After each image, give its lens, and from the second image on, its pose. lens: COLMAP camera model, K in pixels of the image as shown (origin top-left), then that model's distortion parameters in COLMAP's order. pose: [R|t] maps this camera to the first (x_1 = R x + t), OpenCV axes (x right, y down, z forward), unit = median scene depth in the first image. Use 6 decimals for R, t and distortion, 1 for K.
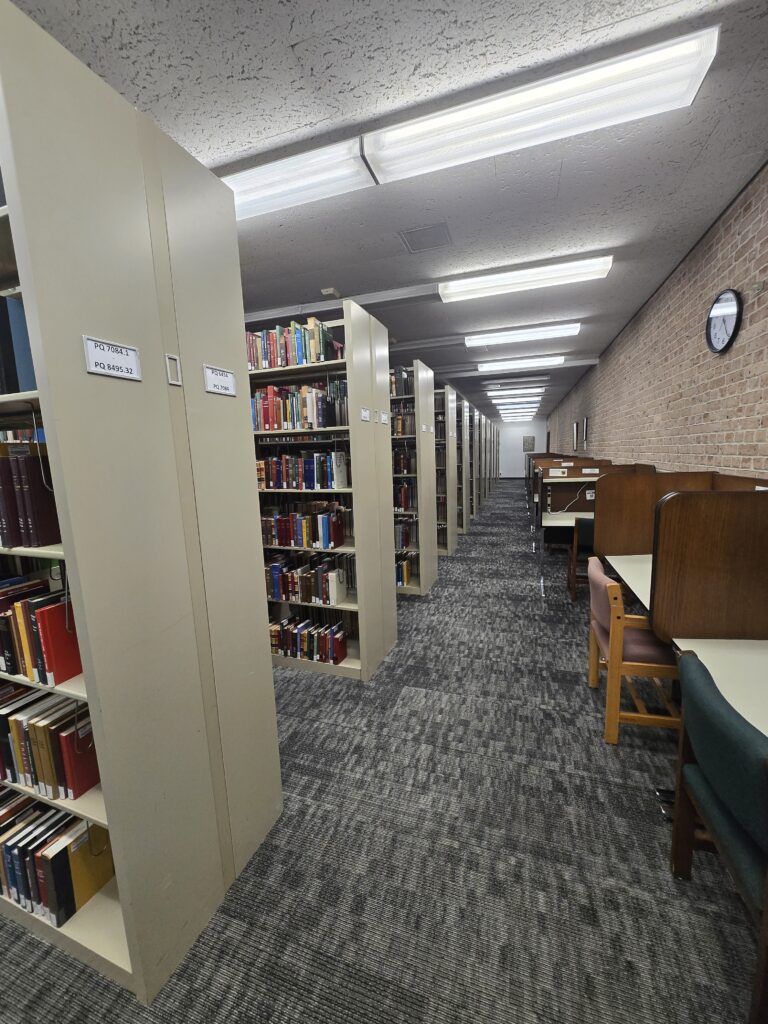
lens RADIAL K [[396.1, 0, 384.0], [0, 396.1, 512.0], [0, 0, 1]] dist [-0.026932, 0.000092]
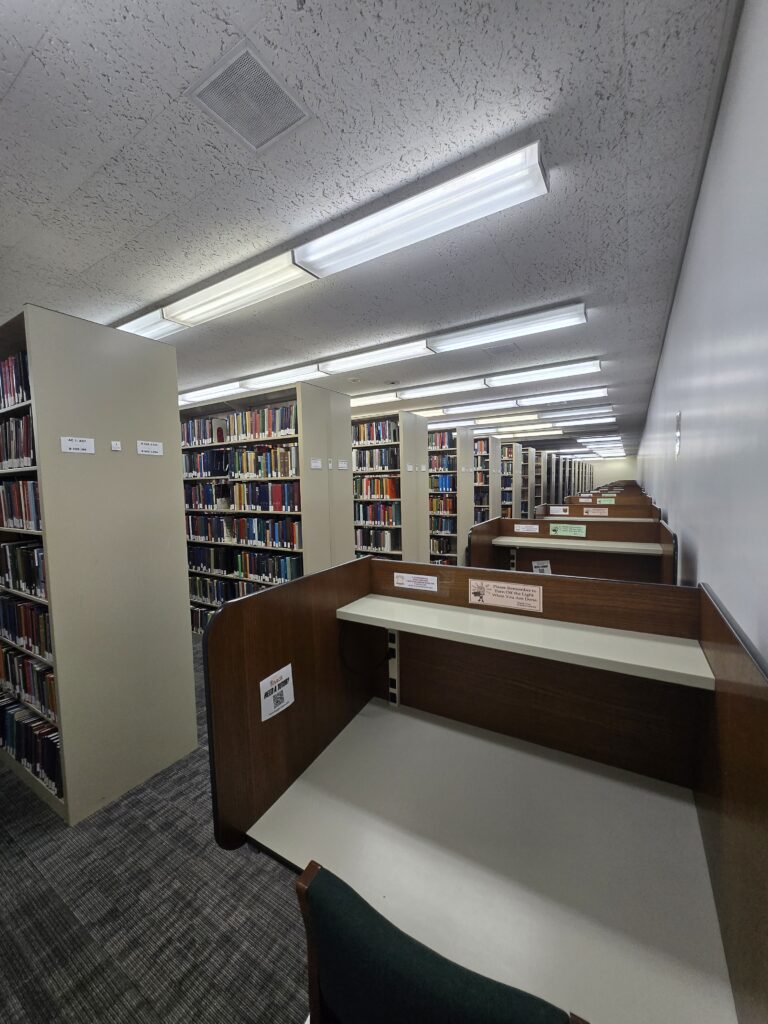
lens RADIAL K [[396.1, 0, 384.0], [0, 396.1, 512.0], [0, 0, 1]] dist [-0.026932, 0.000092]
pose [[0.973802, 0.018896, -0.226612, 0.538866], [-0.034828, 0.997177, -0.066516, -0.035628], [0.224715, 0.072666, 0.971711, -0.118461]]
